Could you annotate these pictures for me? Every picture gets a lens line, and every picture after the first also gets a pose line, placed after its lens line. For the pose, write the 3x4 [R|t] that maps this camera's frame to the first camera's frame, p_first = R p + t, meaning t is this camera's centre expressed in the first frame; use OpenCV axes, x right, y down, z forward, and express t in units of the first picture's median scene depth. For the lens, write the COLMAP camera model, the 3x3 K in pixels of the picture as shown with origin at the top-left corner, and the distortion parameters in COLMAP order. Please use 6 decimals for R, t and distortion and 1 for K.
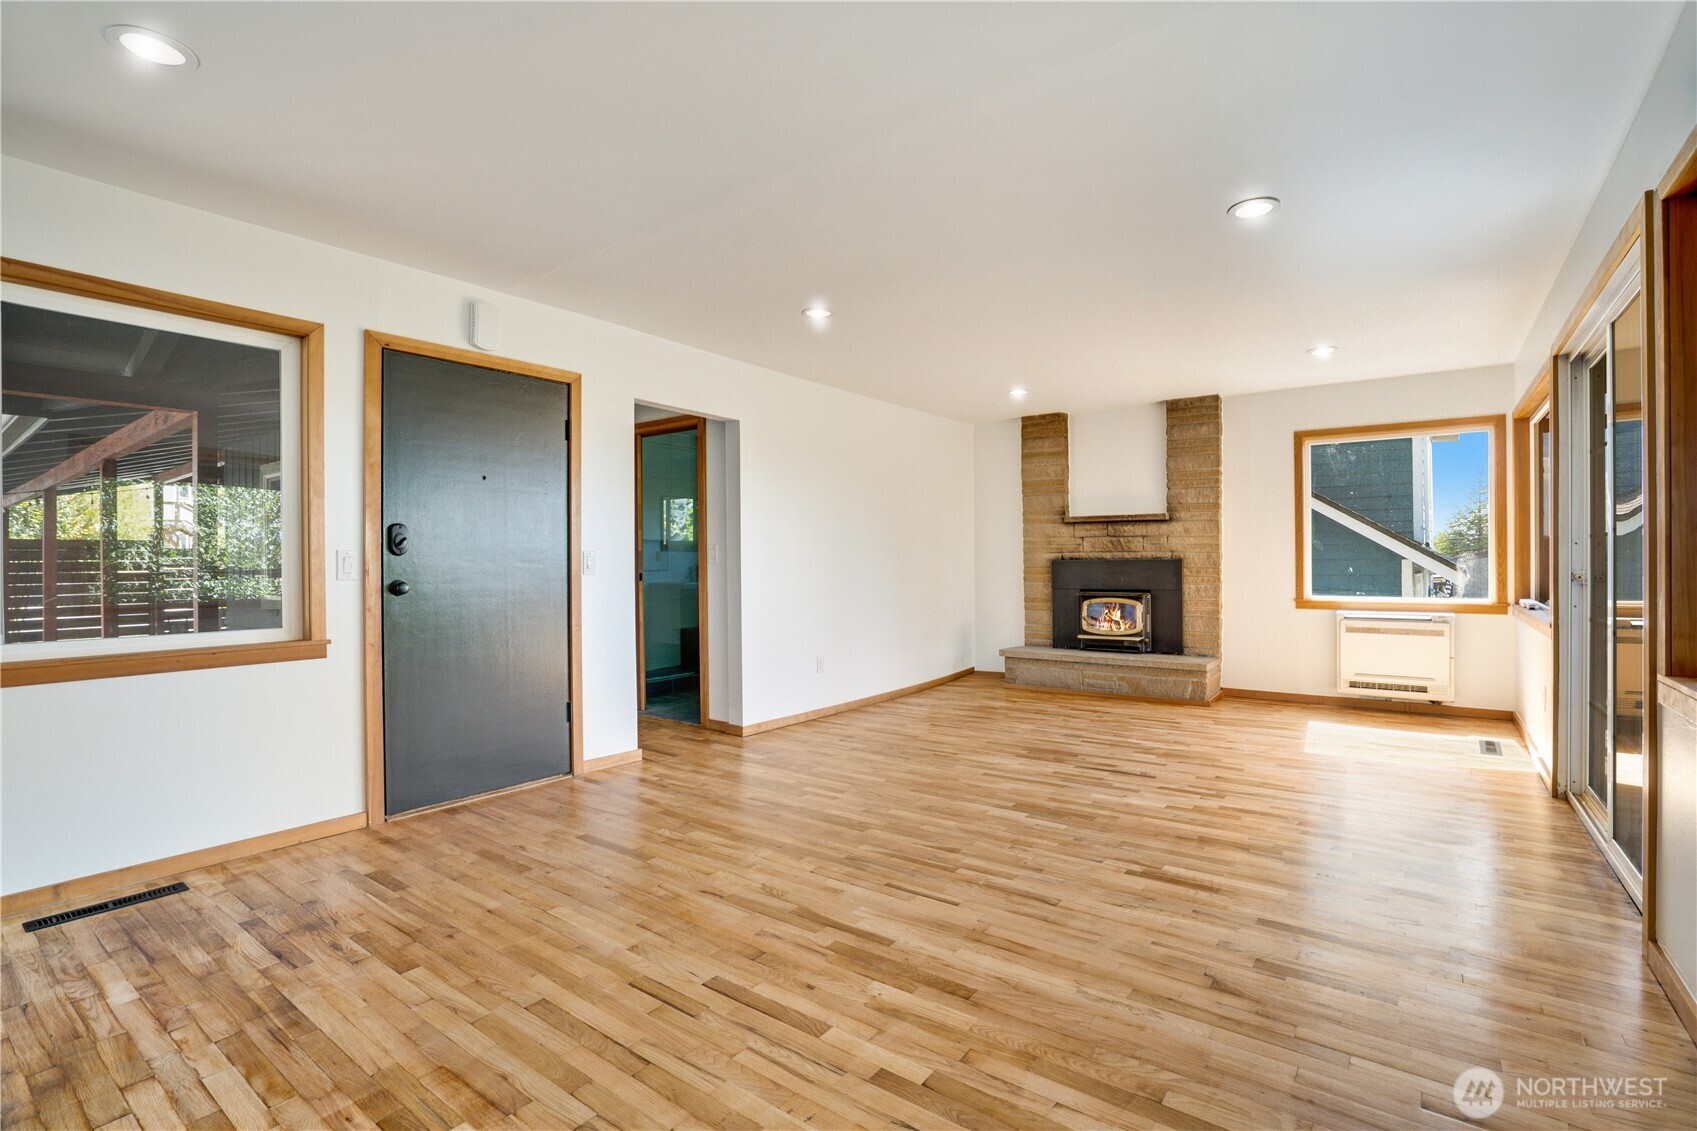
lens RADIAL K [[790.1, 0, 839.0], [0, 790.1, 562.9], [0, 0, 1]] dist [-0.068966, 0.029065]
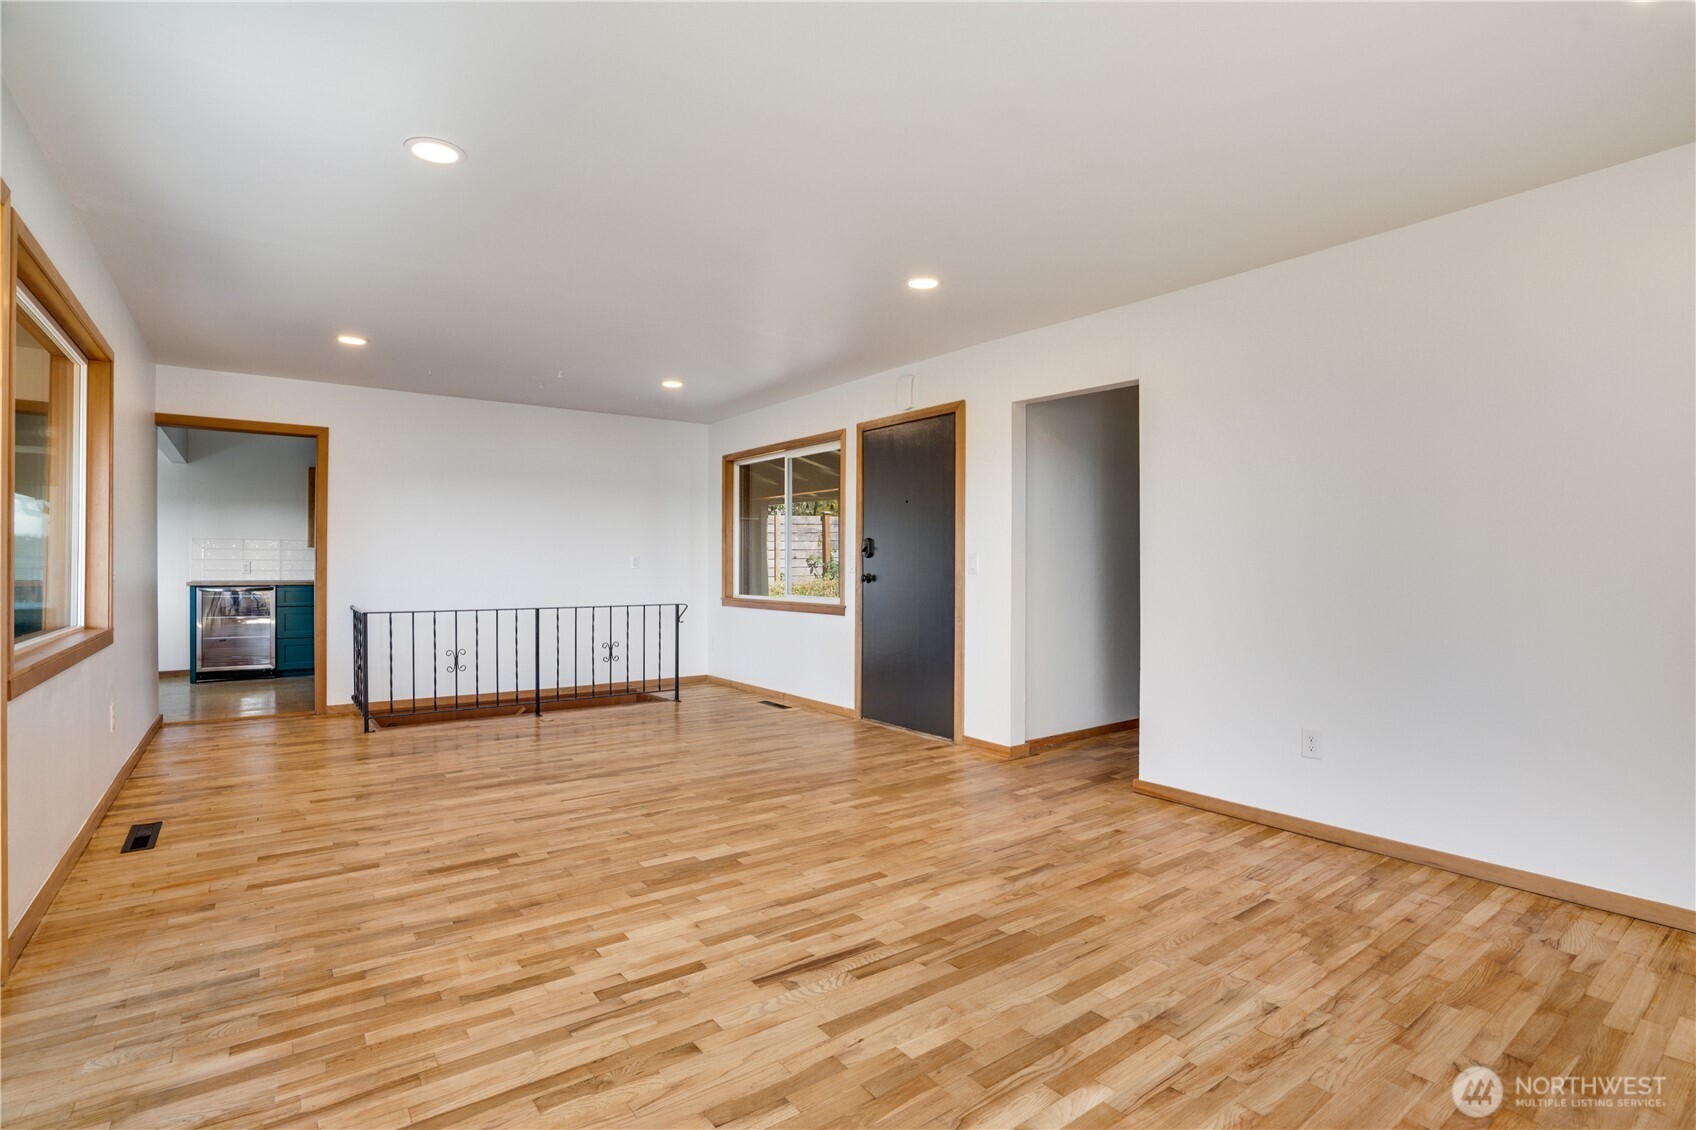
lens RADIAL K [[810.7, 0, 841.6], [0, 810.7, 565.2], [0, 0, 1]] dist [-0.070824, 0.032973]
pose [[-0.284774, 0.005578, -0.958579, 0.859042], [0.001284, 0.999984, 0.005438, -0.004269], [0.958594, 0.000317, -0.284776, 1.157526]]
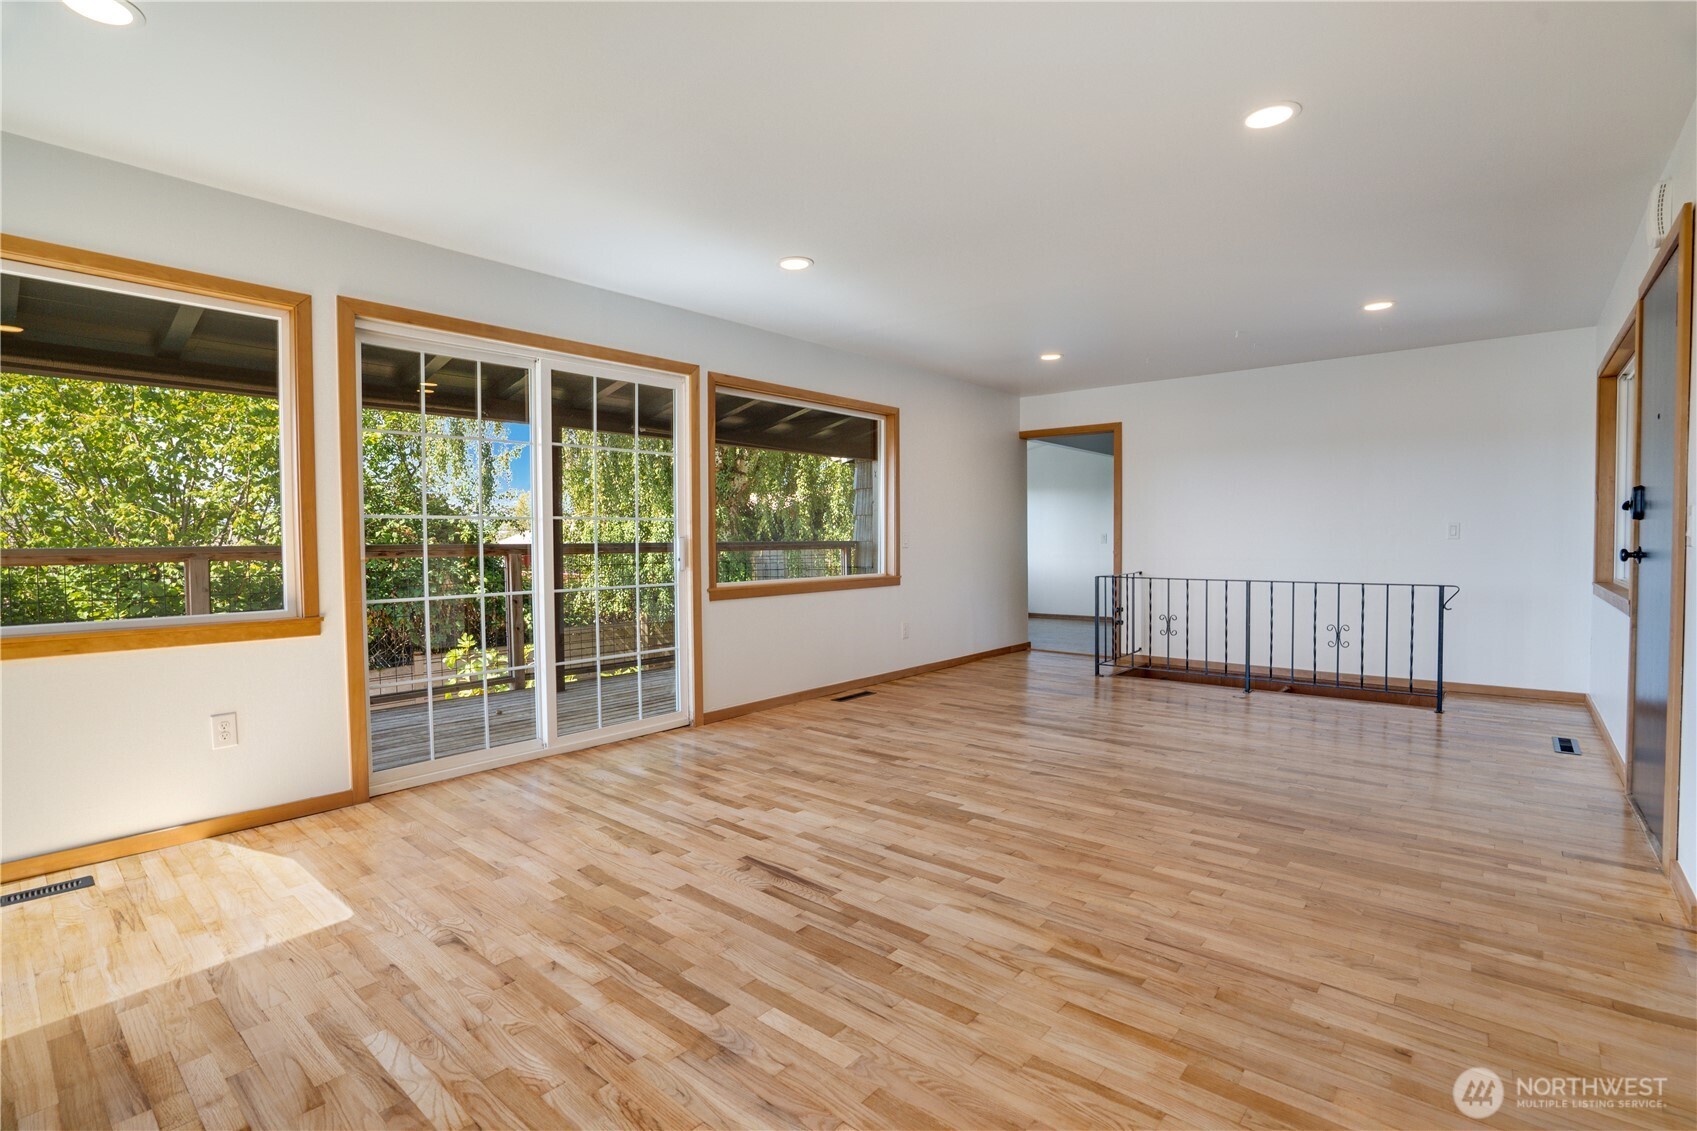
lens RADIAL K [[790.1, 0, 839.0], [0, 790.1, 562.9], [0, 0, 1]] dist [-0.068966, 0.029065]
pose [[-0.998087, 0.009868, 0.061027, 0.268726], [0.011604, 0.999536, 0.028155, 0.003320], [-0.060720, 0.028809, -0.997739, 1.595982]]
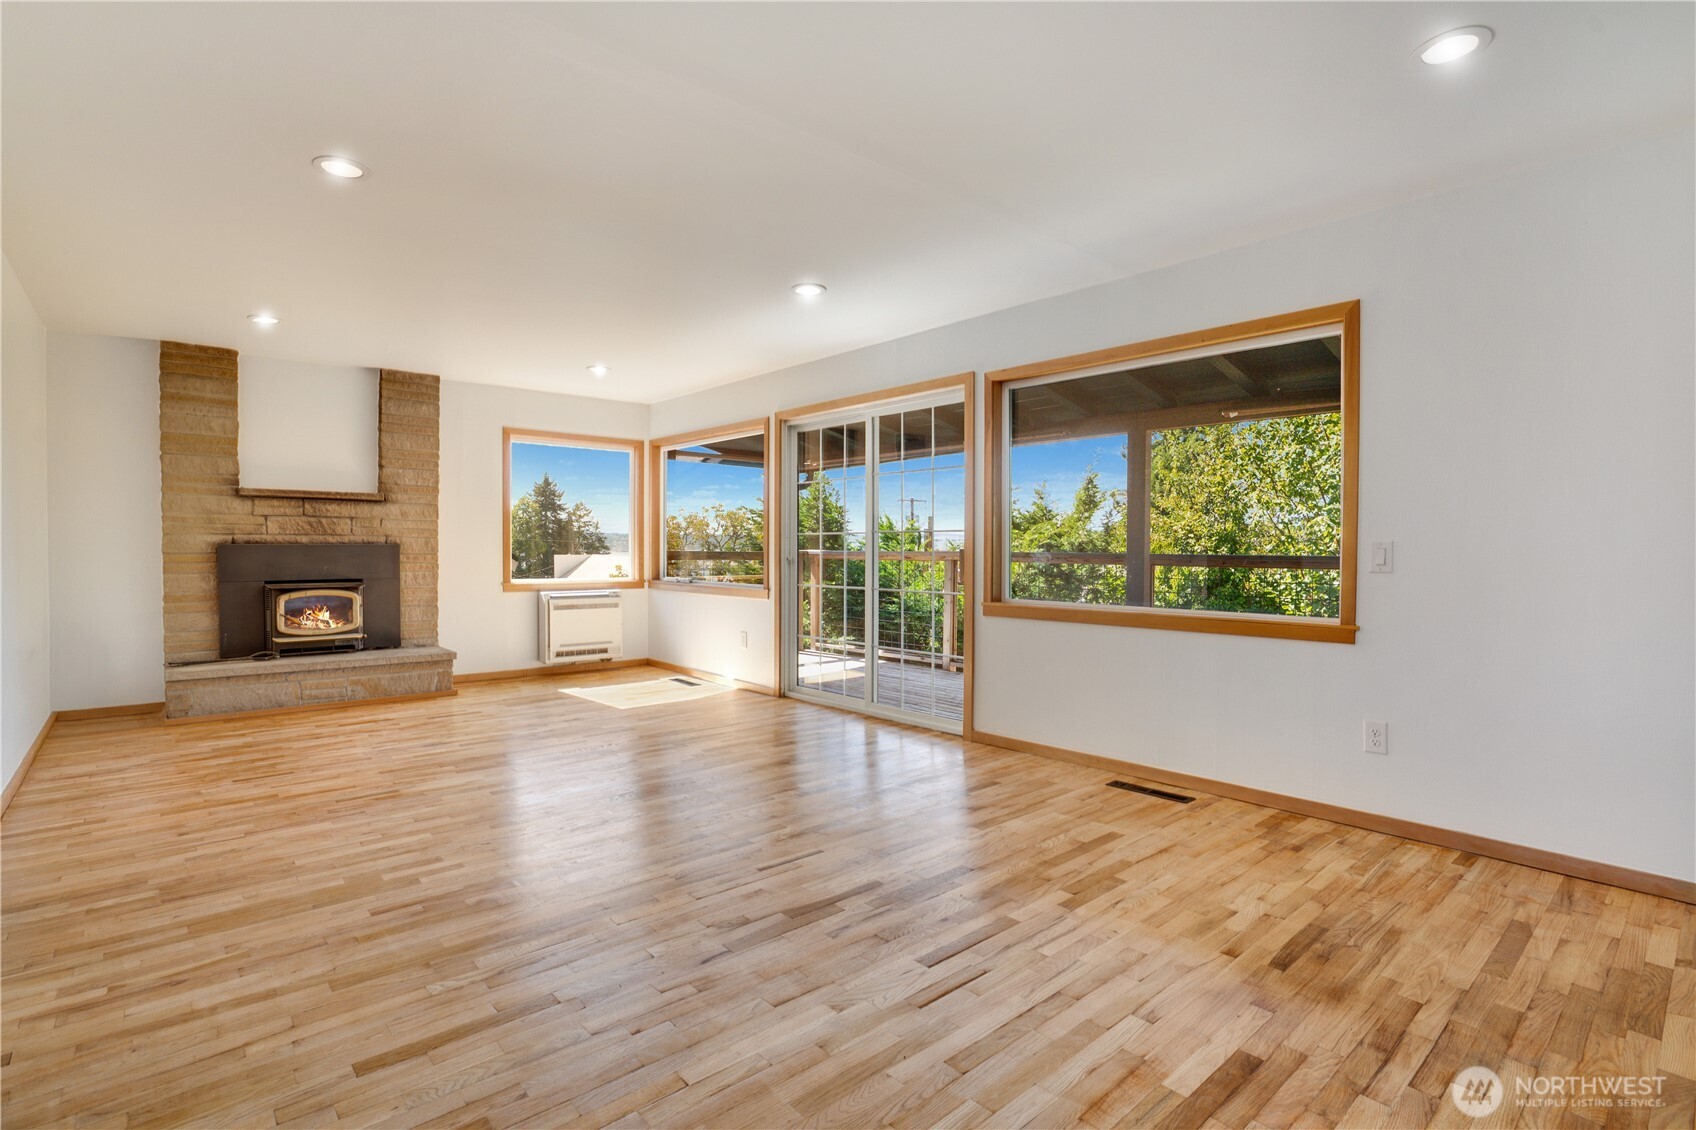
lens RADIAL K [[814.9, 0, 848.0], [0, 814.9, 565.0], [0, 0, 1]] dist [-0.056291, 0.024451]
pose [[0.199659, -0.013867, 0.979767, -0.592553], [-0.004486, 0.999876, 0.015066, 0.004009], [-0.979855, -0.007404, 0.199572, 0.440309]]
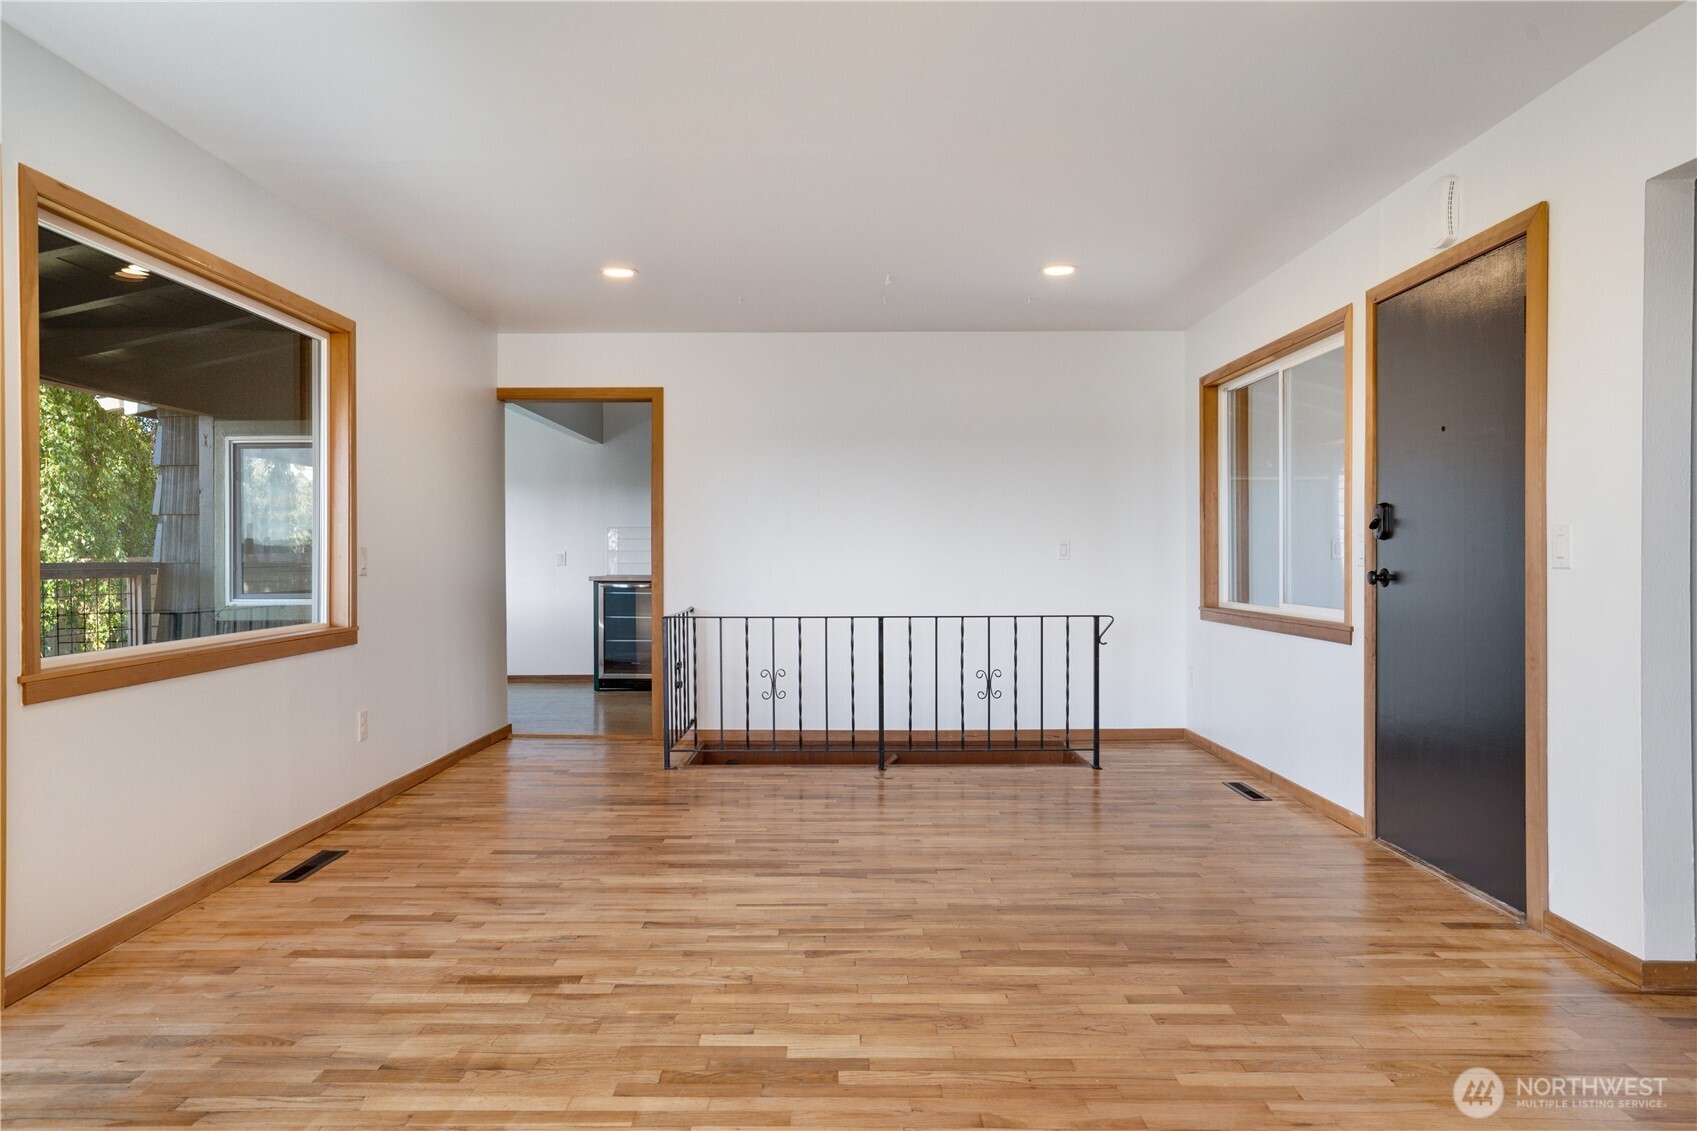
lens RADIAL K [[1107.9, 0, 830.5], [0, 1107.9, 558.5], [0, 0, 1]] dist [-0.029986, 0.049790]
pose [[-0.803385, 0.009401, -0.595386, 0.529184], [0.008570, 0.999954, 0.004225, -0.000226], [0.595399, -0.001708, -0.803429, 1.313871]]
